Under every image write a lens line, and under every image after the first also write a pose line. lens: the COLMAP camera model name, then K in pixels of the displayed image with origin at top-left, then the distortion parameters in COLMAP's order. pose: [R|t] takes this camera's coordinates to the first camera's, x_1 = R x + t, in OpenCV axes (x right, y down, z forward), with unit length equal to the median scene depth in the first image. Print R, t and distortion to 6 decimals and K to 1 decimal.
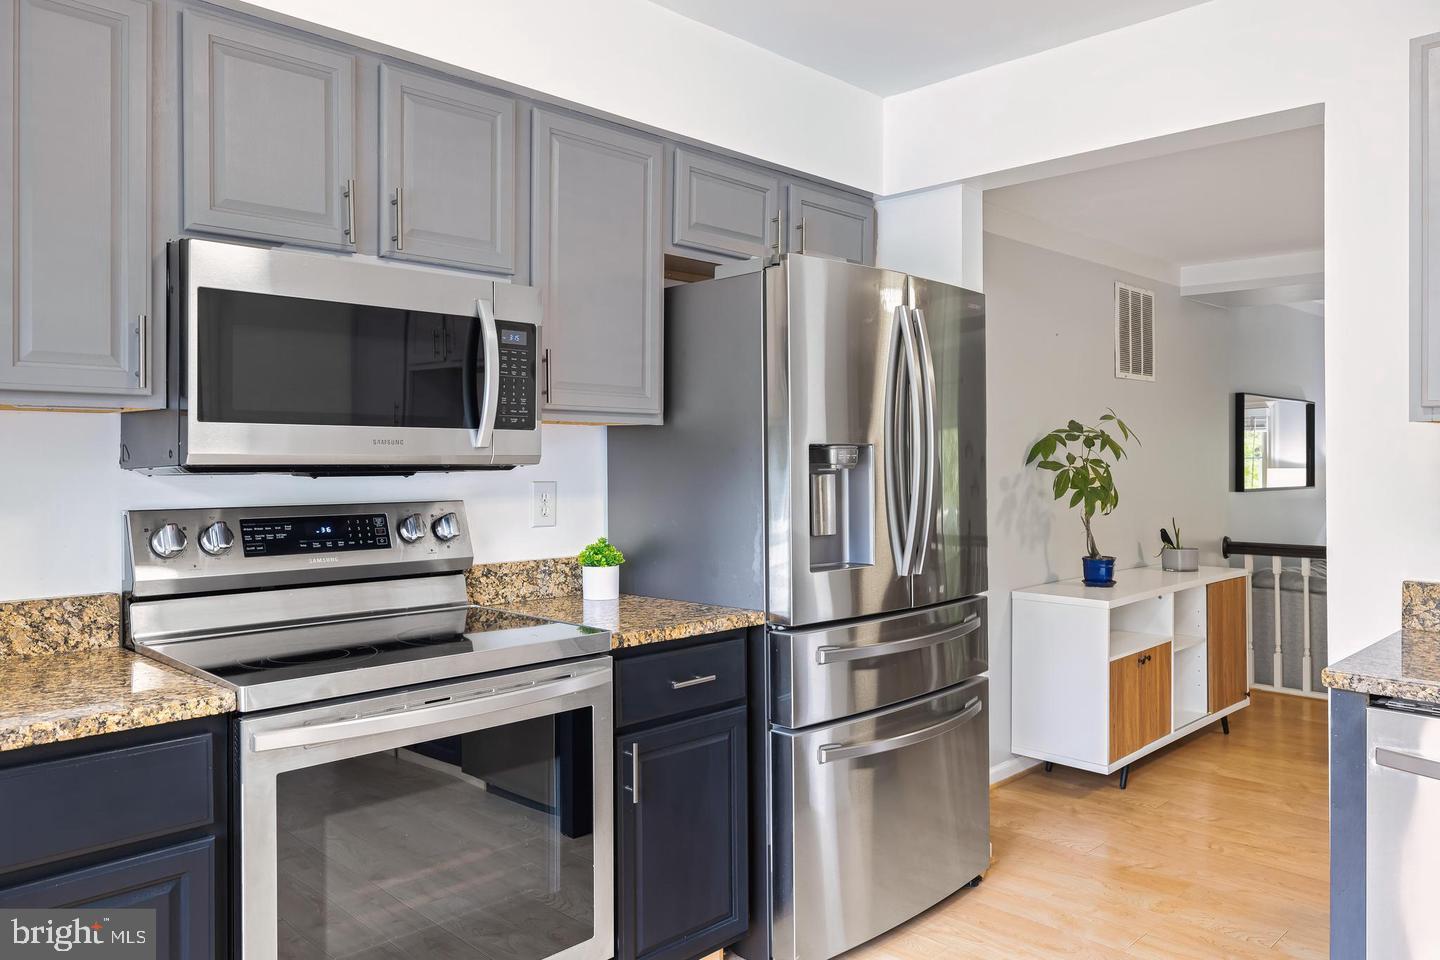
lens RADIAL K [[1029.8, 0, 710.9], [0, 1029.8, 461.9], [0, 0, 1]] dist [0.006912, -0.001288]
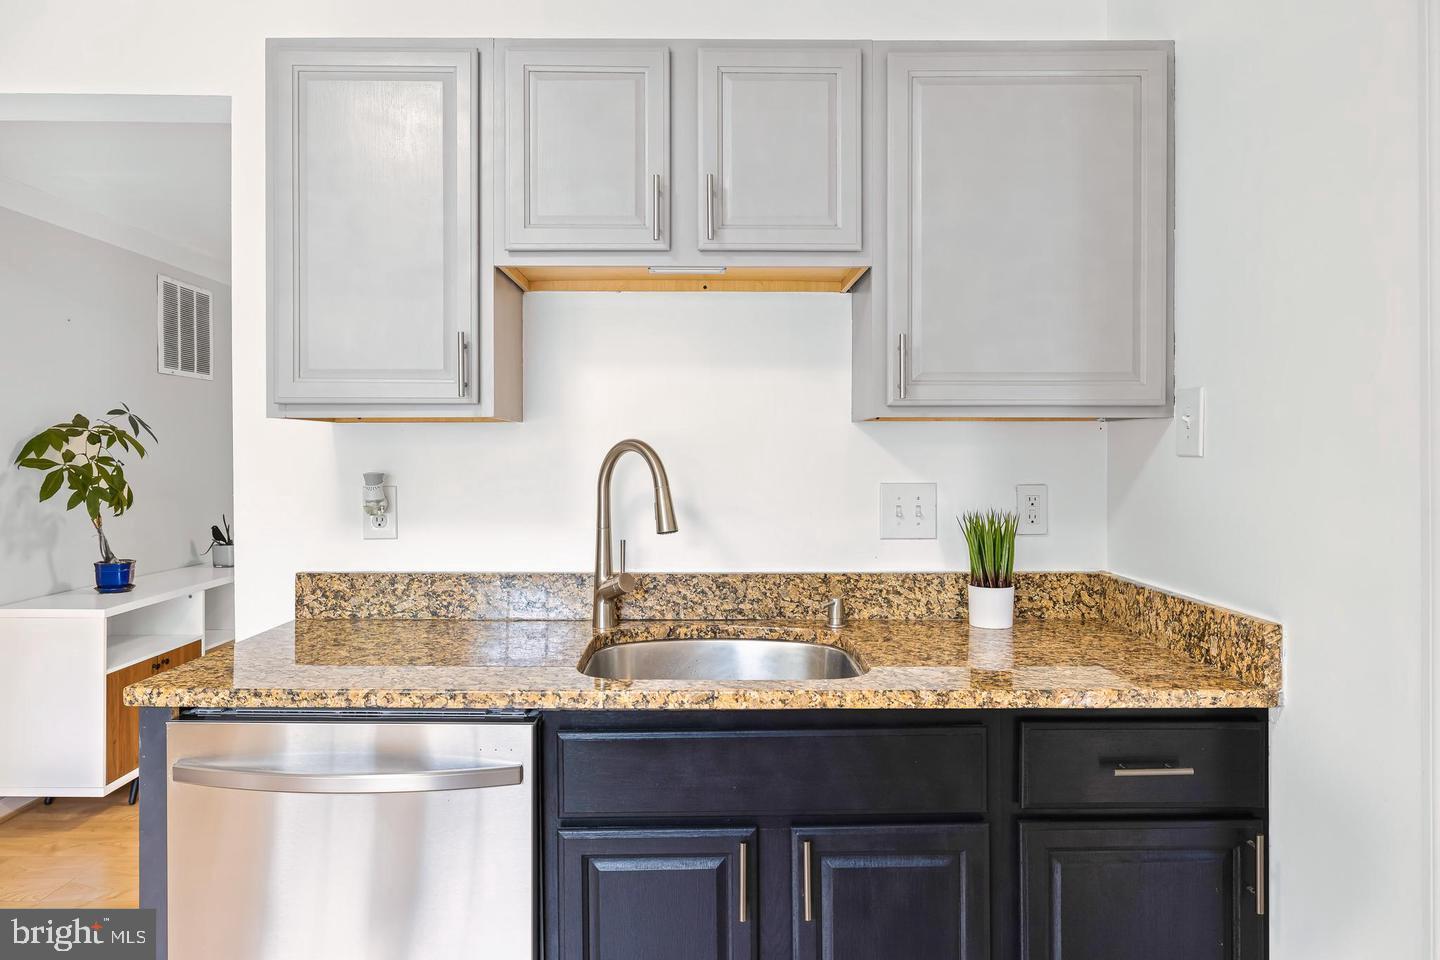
lens RADIAL K [[905.8, 0, 714.5], [0, 905.8, 448.6], [0, 0, 1]] dist [-0.017047, 0.005513]
pose [[0.704761, 0.004658, 0.709430, 0.273510], [0.004342, 0.999931, -0.010878, 0.001733], [-0.709432, 0.010746, 0.704692, 0.051840]]
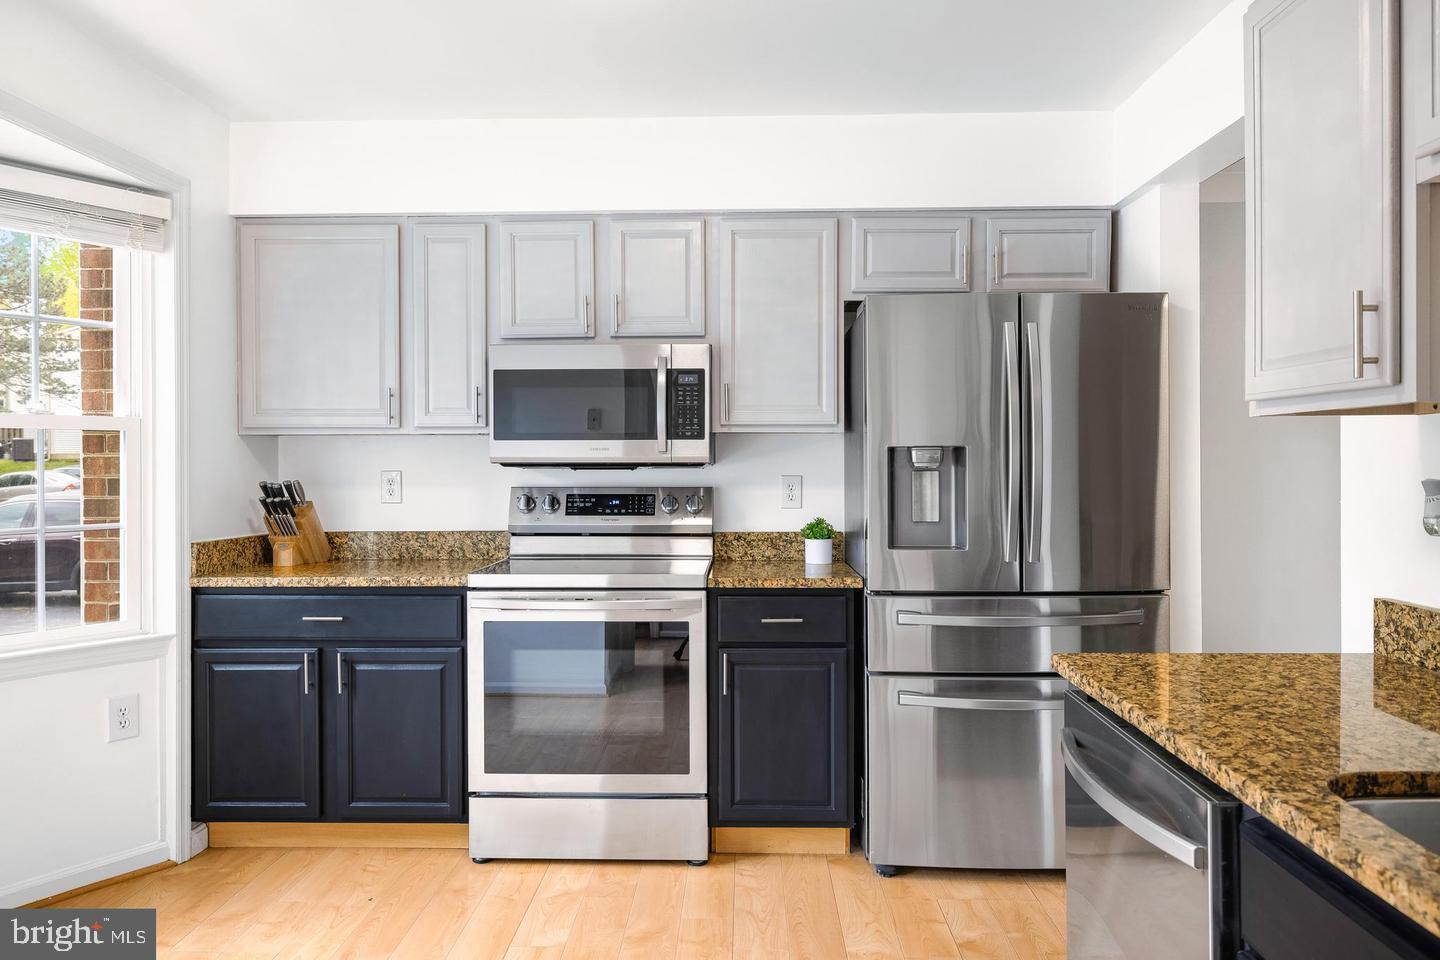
lens RADIAL K [[984.4, 0, 712.3], [0, 984.4, 466.0], [0, 0, 1]] dist [0.006877, -0.005438]
pose [[0.686400, 0.002777, -0.727219, 0.754769], [-0.000071, 0.999993, 0.003752, 0.001543], [0.727224, -0.002524, 0.686396, 0.025770]]
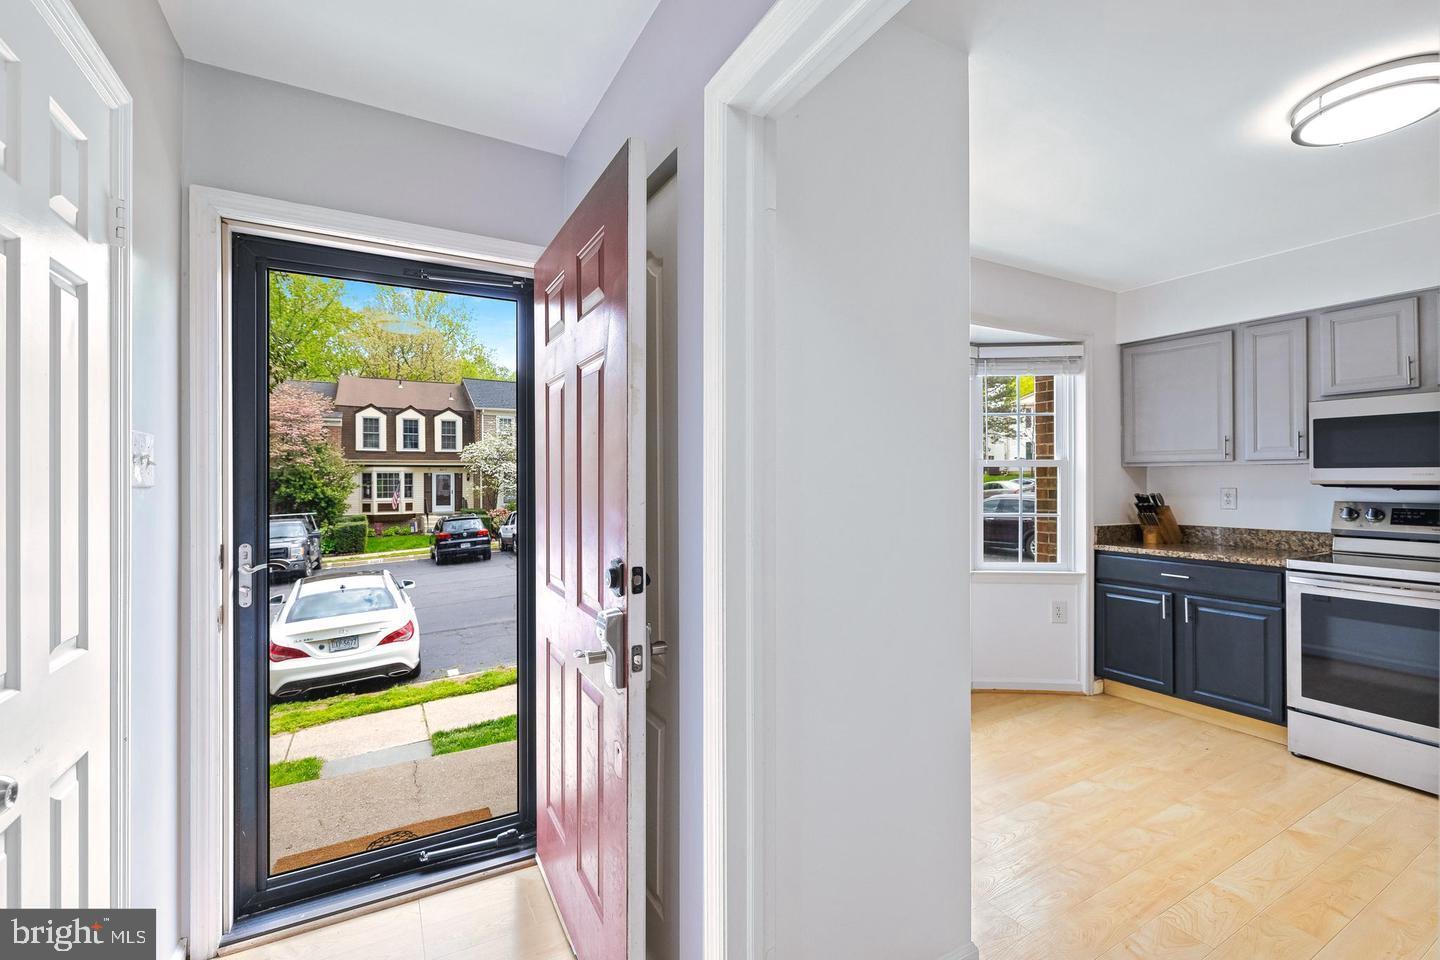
lens RADIAL K [[616.1, 0, 716.8], [0, 616.1, 479.8], [0, 0, 1]] dist [-0.001086, -0.000931]
pose [[-0.270620, 0.006311, -0.962666, 1.018665], [0.003904, 0.999977, 0.005458, -0.015782], [0.962678, -0.002281, -0.270638, -0.056784]]
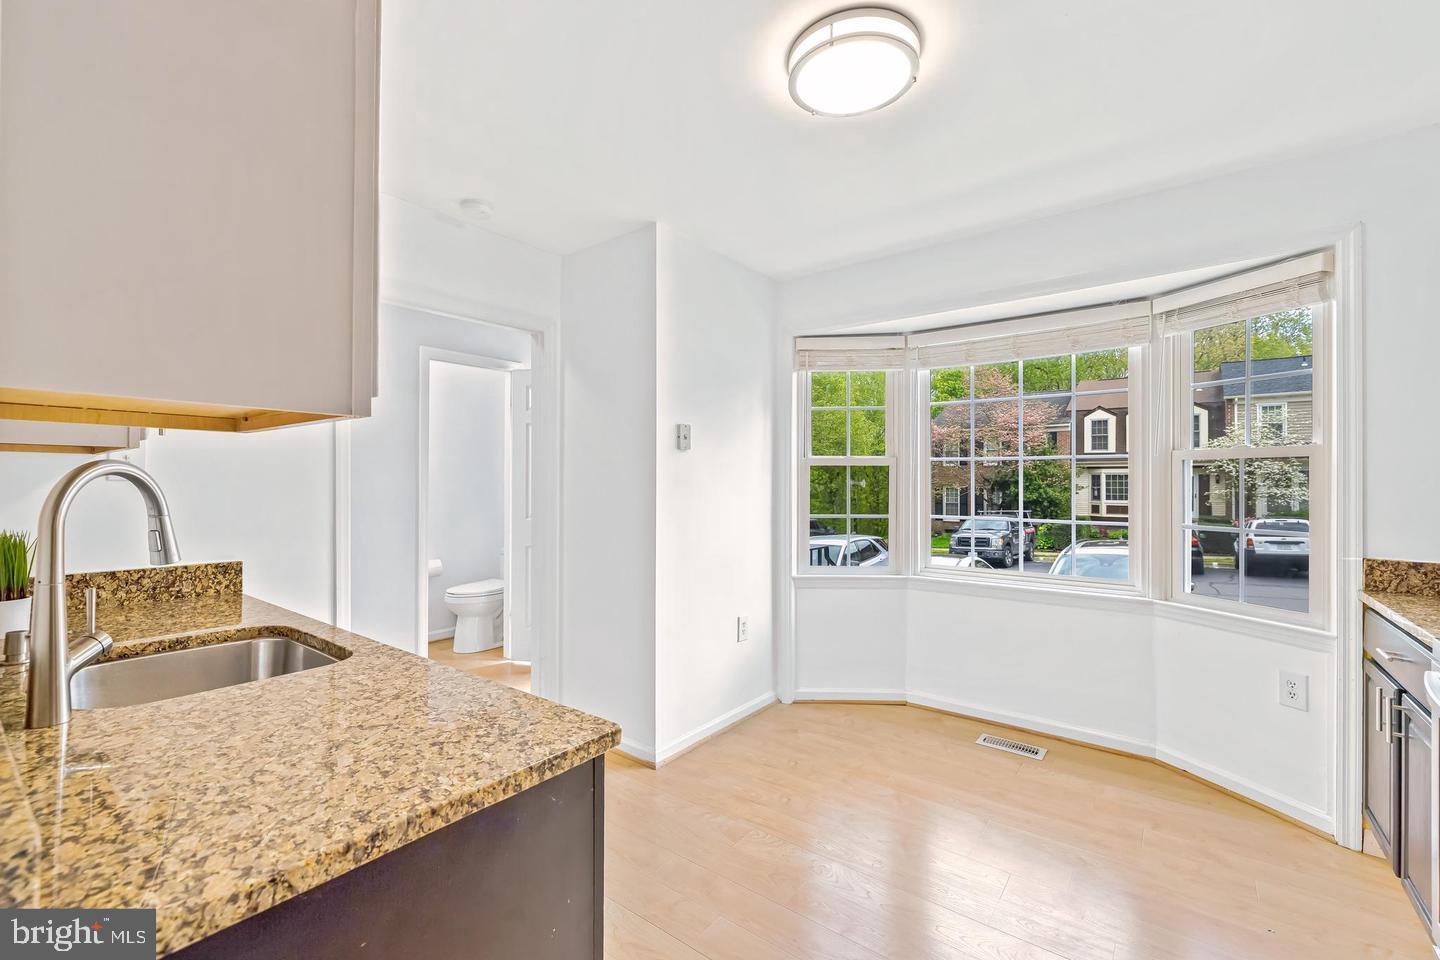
lens RADIAL K [[616.1, 0, 711.7], [0, 616.1, 482.6], [0, 0, 1]] dist [-0.001086, -0.000931]
pose [[-0.992176, -0.000849, -0.124841, 0.398794], [-0.001398, 0.999990, 0.004314, -0.000905], [0.124836, 0.004455, -0.992167, 1.049267]]
